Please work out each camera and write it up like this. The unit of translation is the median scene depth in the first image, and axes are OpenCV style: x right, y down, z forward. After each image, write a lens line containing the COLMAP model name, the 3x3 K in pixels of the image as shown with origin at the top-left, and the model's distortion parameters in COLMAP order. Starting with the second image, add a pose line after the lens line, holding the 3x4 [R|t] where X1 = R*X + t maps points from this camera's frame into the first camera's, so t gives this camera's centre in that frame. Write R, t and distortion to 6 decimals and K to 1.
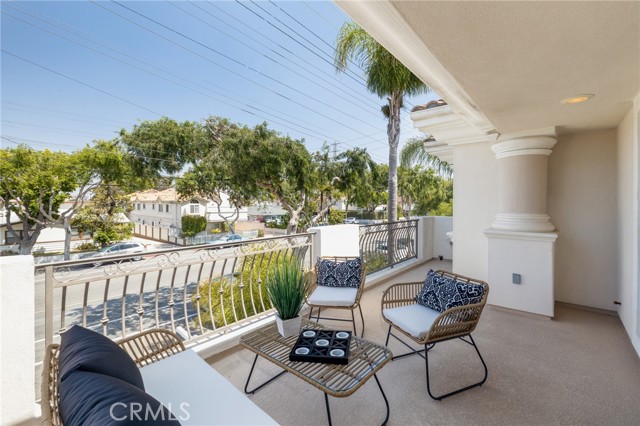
lens RADIAL K [[271.6, 0, 323.0], [0, 271.6, 208.7], [0, 0, 1]] dist [0.000423, -0.000275]
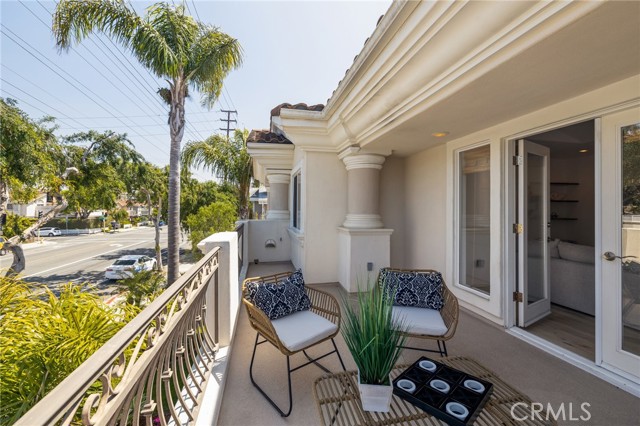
lens RADIAL K [[271.6, 0, 318.9], [0, 271.6, 209.2], [0, 0, 1]] dist [0.000423, -0.000275]
pose [[0.621211, 0.002039, 0.783641, -0.129310], [0.010762, 0.999880, -0.011133, 0.001947], [-0.783570, 0.015349, 0.621114, 0.127914]]
